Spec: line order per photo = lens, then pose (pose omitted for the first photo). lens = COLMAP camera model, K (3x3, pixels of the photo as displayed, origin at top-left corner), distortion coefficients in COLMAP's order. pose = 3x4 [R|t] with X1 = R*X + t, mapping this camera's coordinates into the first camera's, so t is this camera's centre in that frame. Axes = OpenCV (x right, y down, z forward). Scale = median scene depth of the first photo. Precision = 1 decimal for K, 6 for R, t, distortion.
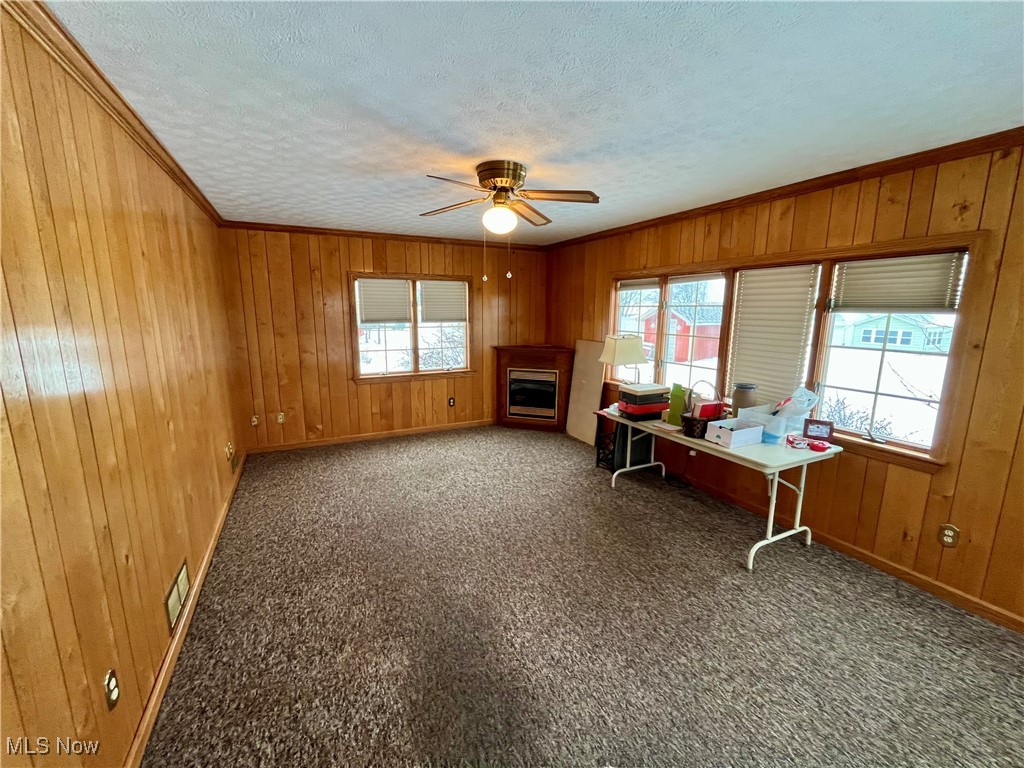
lens RADIAL K [[418.4, 0, 512.0], [0, 418.4, 383.1], [0, 0, 1]] dist [-0.003780, -0.000071]
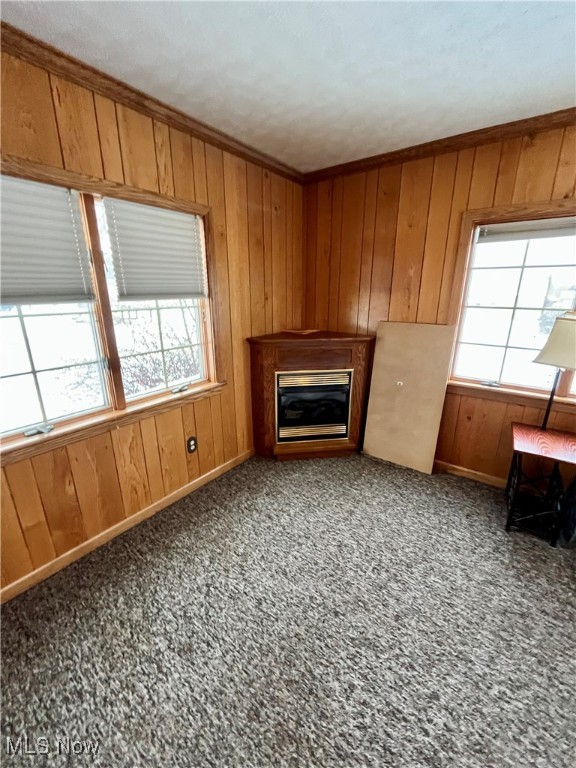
lens RADIAL K [[313.8, 0, 288.3], [0, 313.8, 383.0], [0, 0, 1]] dist [-0.003780, -0.000071]
pose [[0.891478, -0.135168, 0.432432, -0.216094], [0.083849, 0.987193, 0.135714, -0.089879], [-0.445238, -0.084727, 0.891394, 0.624325]]
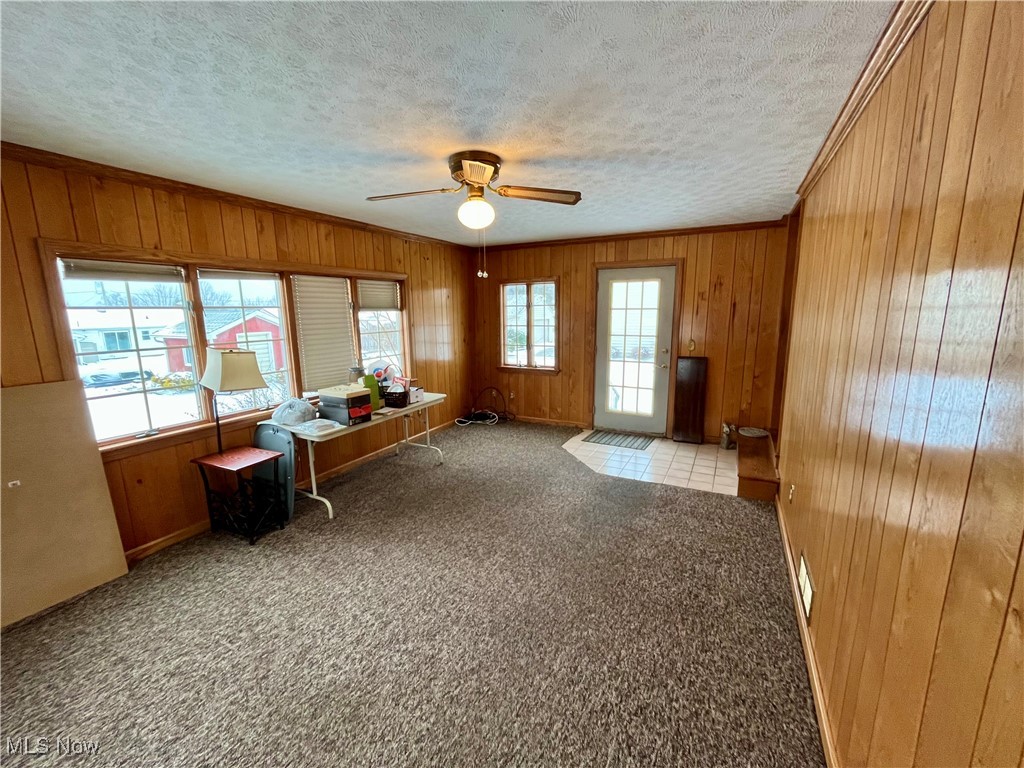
lens RADIAL K [[418.4, 0, 511.3], [0, 418.4, 383.0], [0, 0, 1]] dist [-0.003780, -0.000071]
pose [[-0.581231, -0.138382, 0.801886, -0.454139], [0.153195, 0.949205, 0.274846, -0.141340], [-0.799188, 0.282594, -0.530509, 0.793378]]
